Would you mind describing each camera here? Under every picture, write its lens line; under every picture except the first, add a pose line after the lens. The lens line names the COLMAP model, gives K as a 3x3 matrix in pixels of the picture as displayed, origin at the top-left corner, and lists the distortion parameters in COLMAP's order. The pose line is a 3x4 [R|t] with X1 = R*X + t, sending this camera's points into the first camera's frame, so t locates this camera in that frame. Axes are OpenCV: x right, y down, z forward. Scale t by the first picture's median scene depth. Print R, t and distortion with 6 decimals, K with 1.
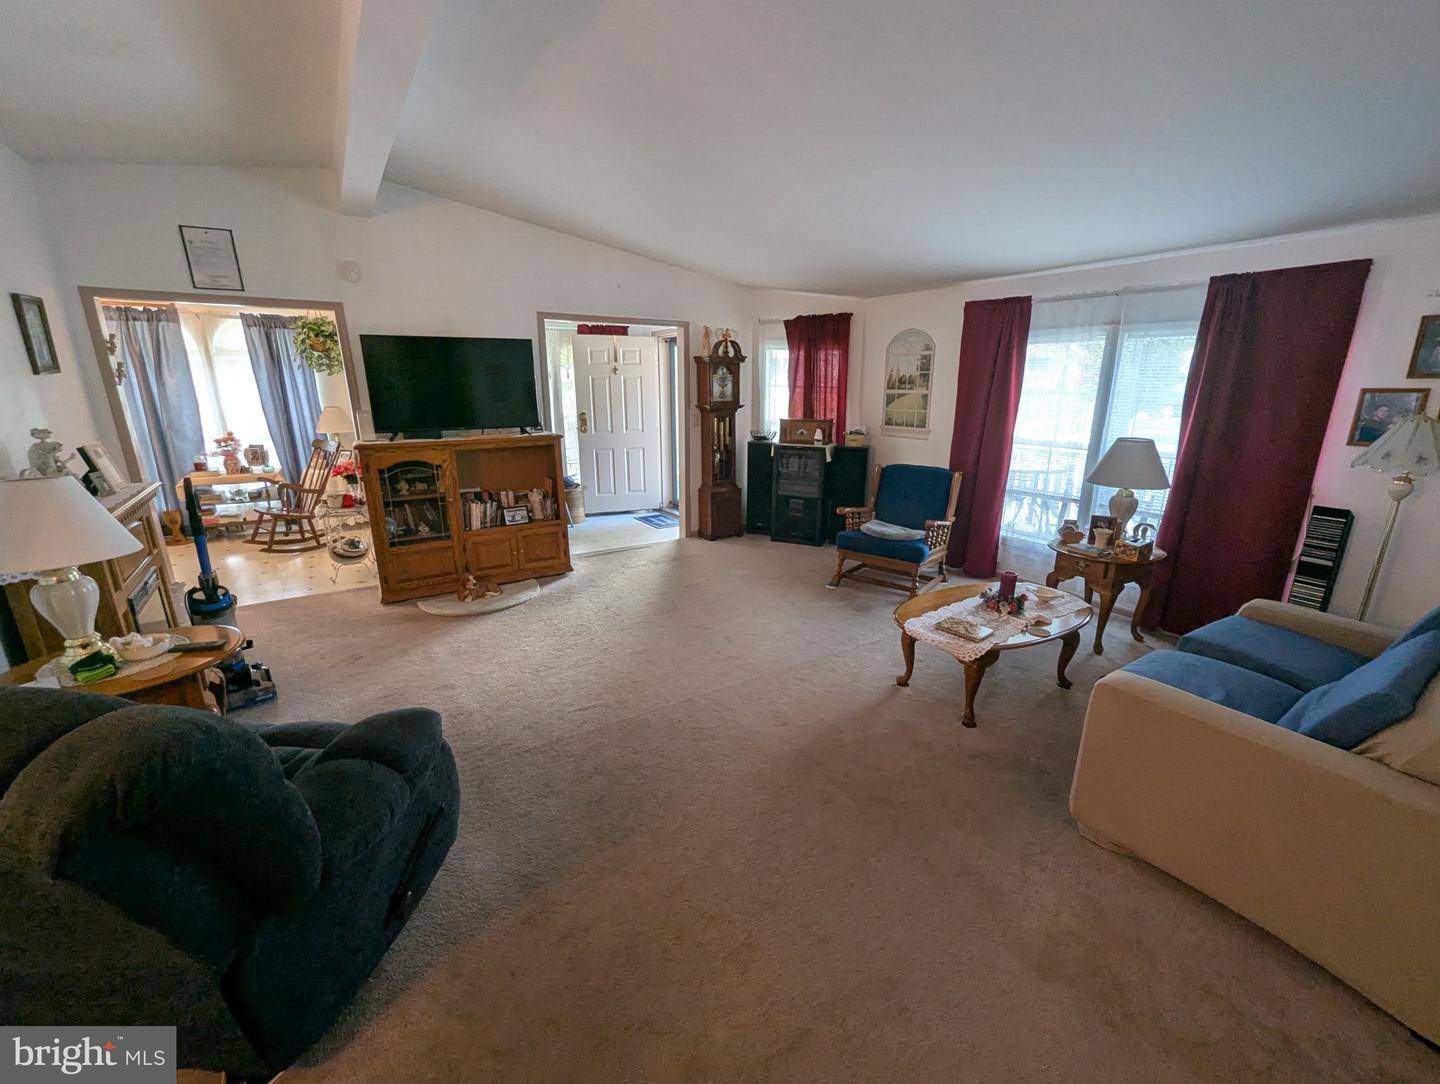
lens RADIAL K [[598.4, 0, 726.1], [0, 598.4, 542.4], [0, 0, 1]] dist [-0.000795, 0.000529]
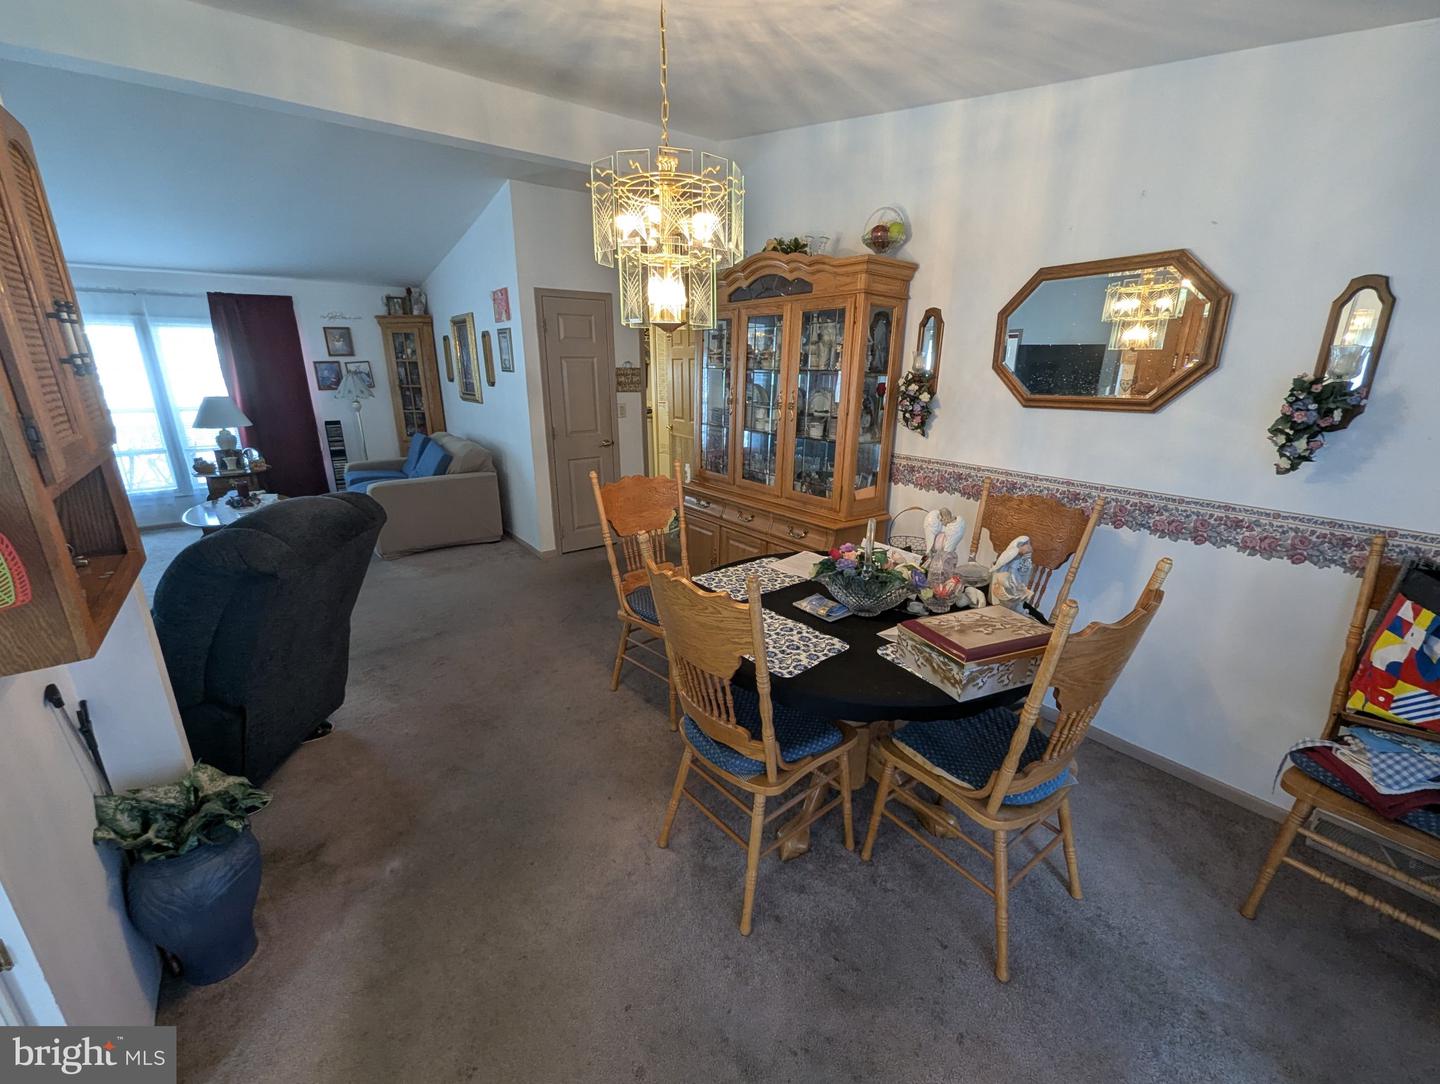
lens RADIAL K [[598.3, 0, 720.0], [0, 598.3, 542.0], [0, 0, 1]] dist [0.000580, -0.000388]
pose [[-0.073542, -0.295520, 0.952502, -0.735863], [0.260679, 0.916188, 0.304380, 0.028703], [-0.962621, 0.270682, 0.009658, -0.113279]]
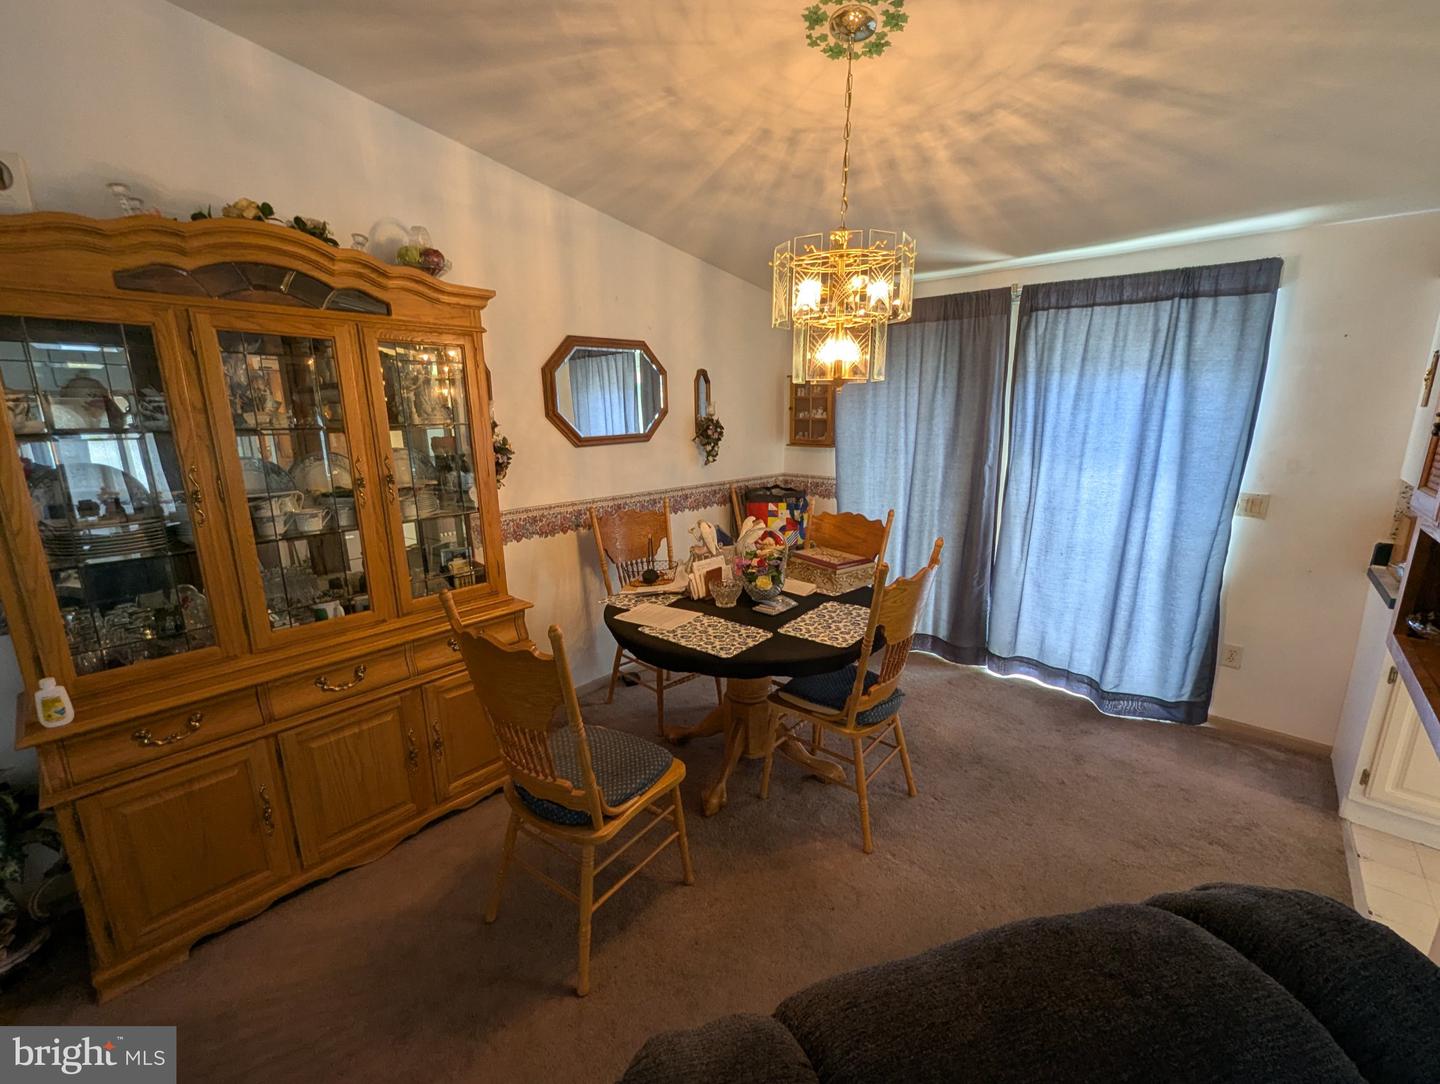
lens RADIAL K [[598.4, 0, 726.1], [0, 598.4, 542.4], [0, 0, 1]] dist [-0.000795, 0.000529]
pose [[-0.962601, 0.055741, -0.265126, -0.180737], [-0.075953, 0.883837, 0.461588, -0.068704], [0.260057, 0.464462, -0.846549, 0.237397]]
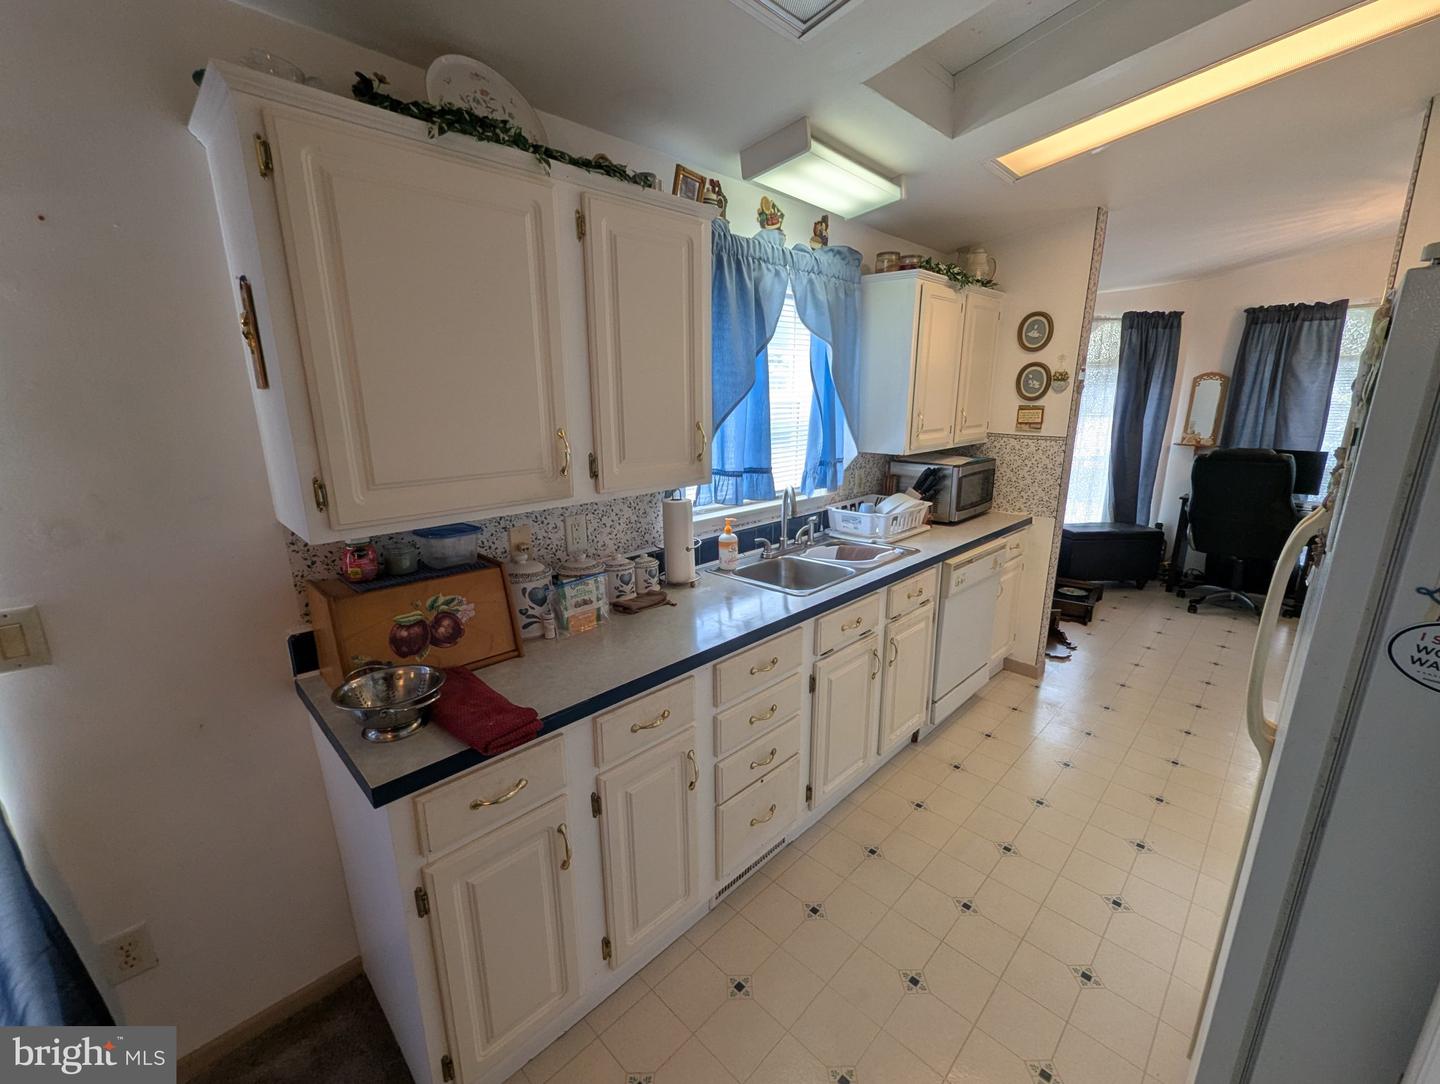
lens RADIAL K [[598.4, 0, 726.1], [0, 598.4, 542.4], [0, 0, 1]] dist [-0.000795, 0.000529]
pose [[0.215832, 0.229813, -0.949001, -0.565908], [-0.252656, 0.951952, 0.173066, -0.016284], [0.943176, 0.202418, 0.263526, 0.052540]]
